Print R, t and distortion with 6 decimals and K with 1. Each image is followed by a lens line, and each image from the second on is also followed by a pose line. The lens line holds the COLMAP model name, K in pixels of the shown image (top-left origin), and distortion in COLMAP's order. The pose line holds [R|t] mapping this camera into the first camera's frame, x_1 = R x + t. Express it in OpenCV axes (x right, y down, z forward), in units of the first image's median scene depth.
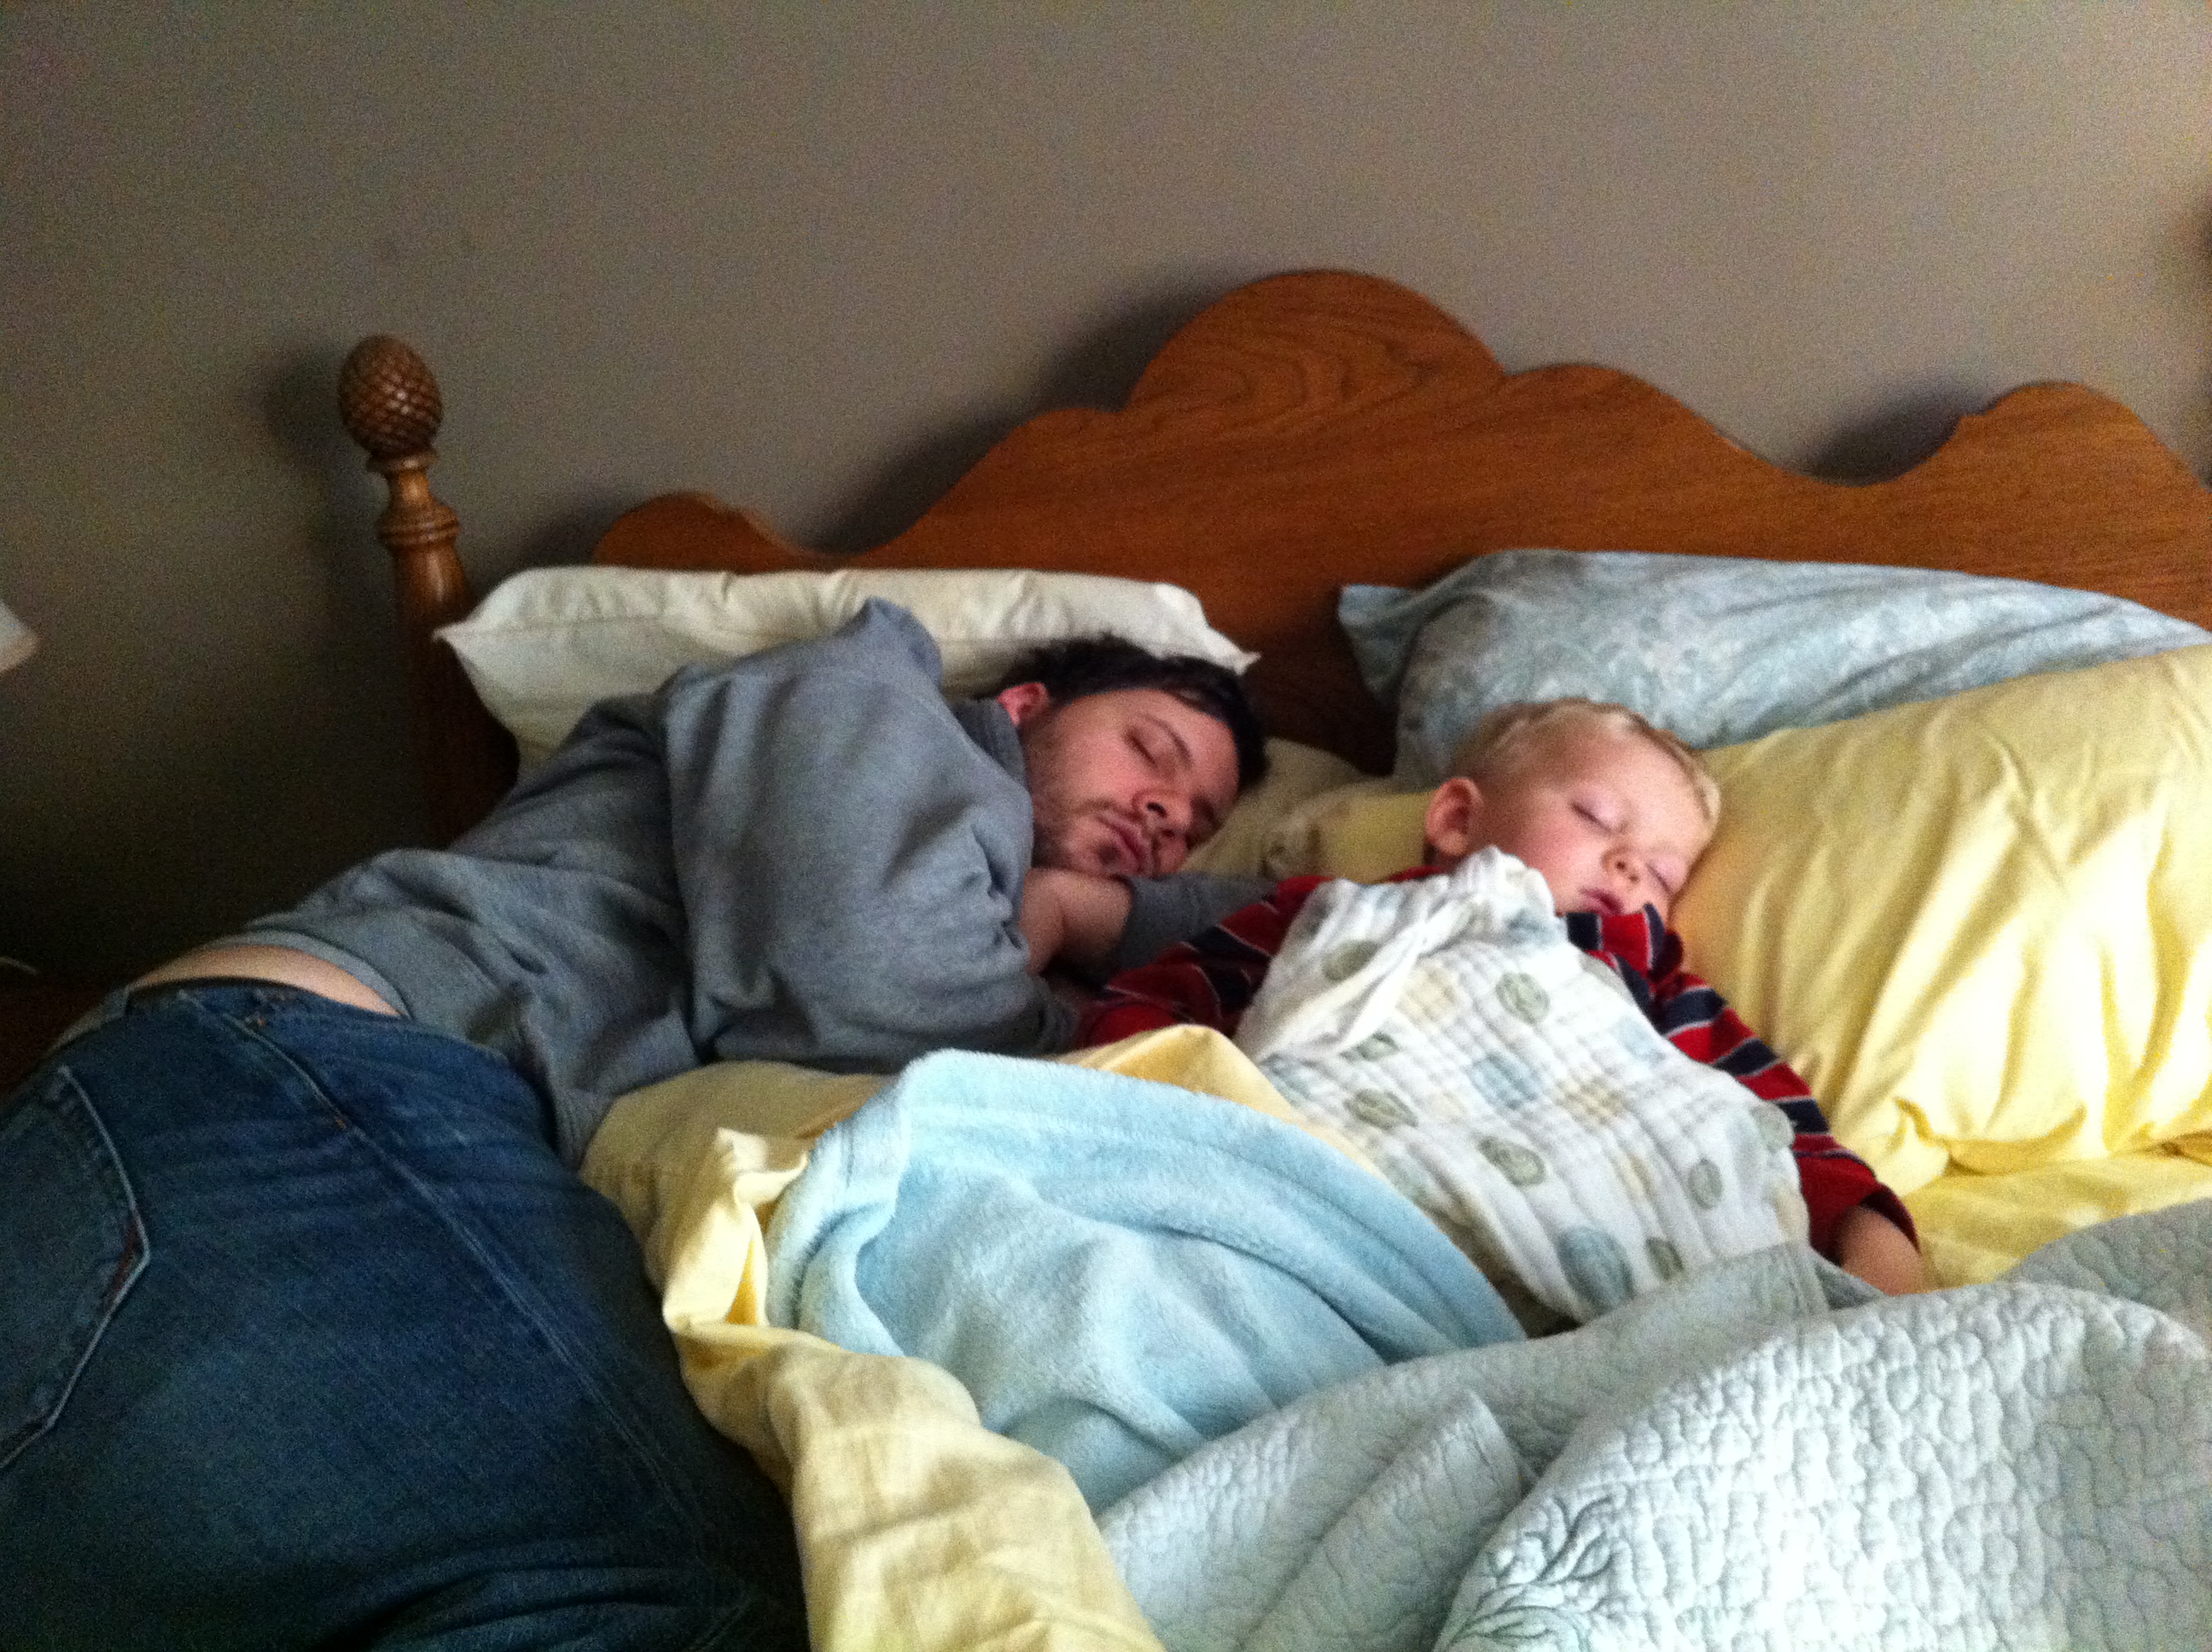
lens RADIAL K [[2104.6, 0, 1106.0], [0, 2104.6, 826.0], [0, 0, 1]] dist [0.128761, -0.457857]
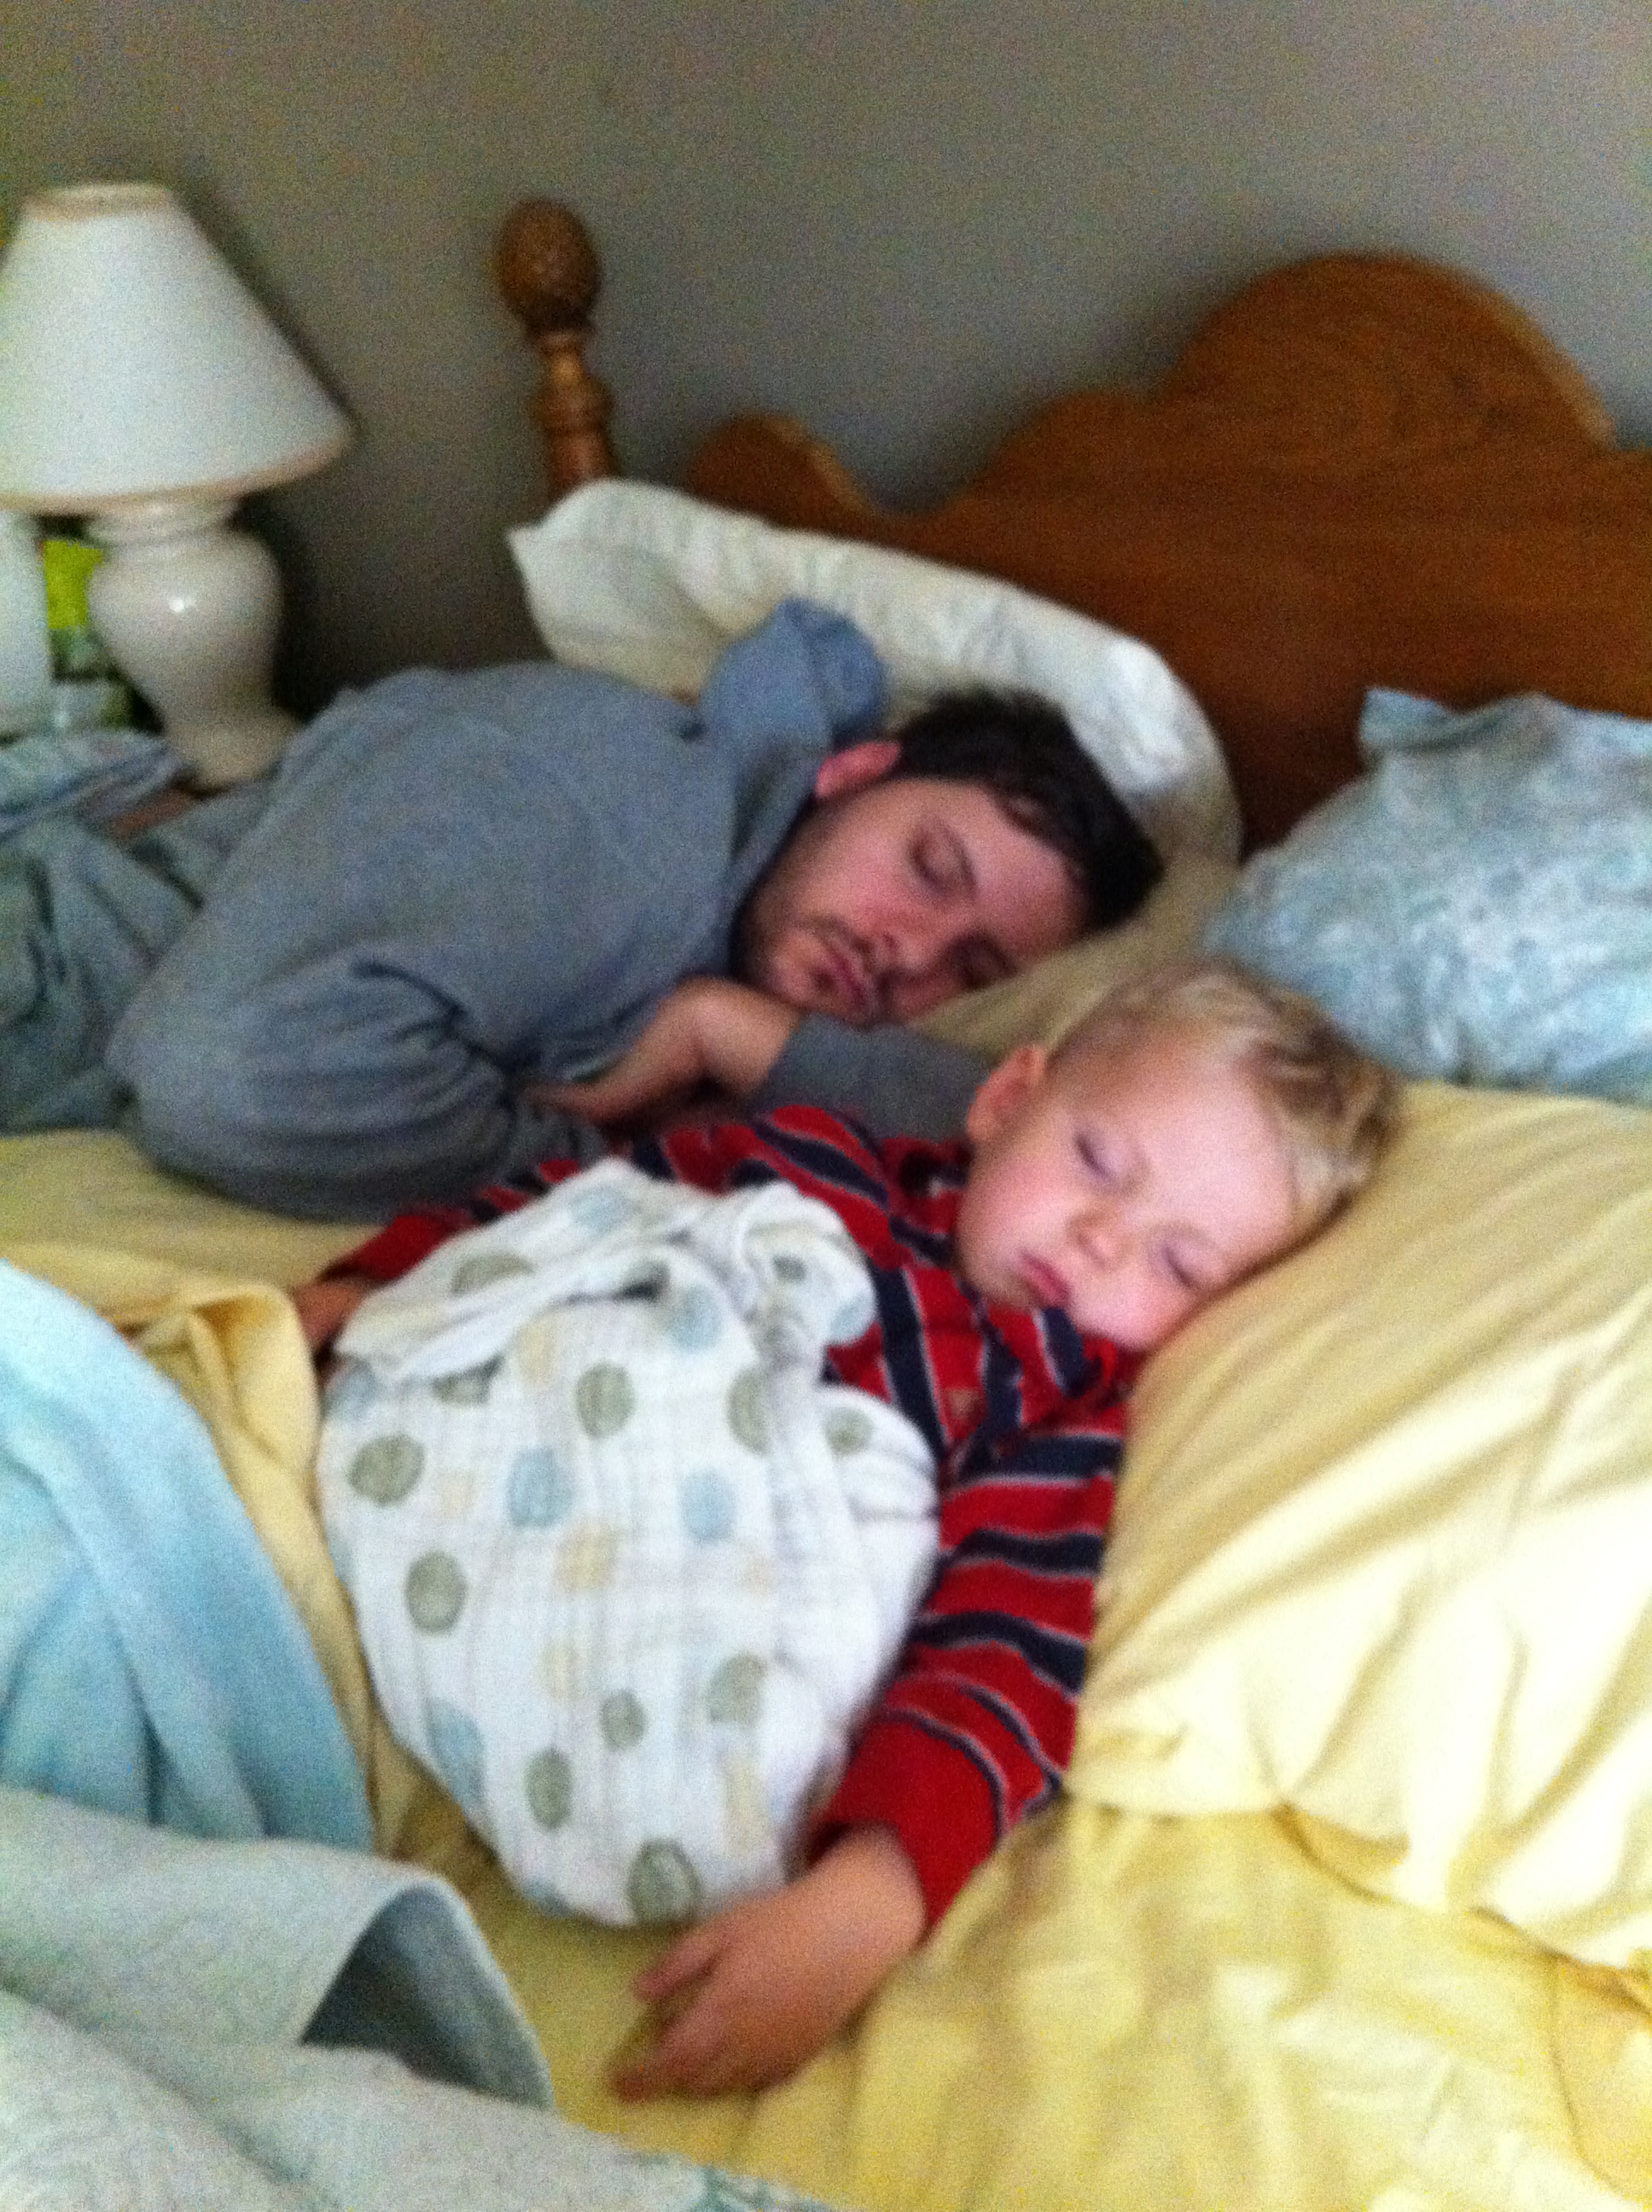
lens RADIAL K [[2104.6, 0, 826.0], [0, 2104.6, 1106.0], [0, 0, 1]] dist [0.128761, -0.457857]
pose [[0.803313, 0.315172, -0.505327, 0.455900], [-0.178575, 0.936922, 0.300478, -0.197978], [0.568155, -0.151139, 0.808924, 0.308318]]
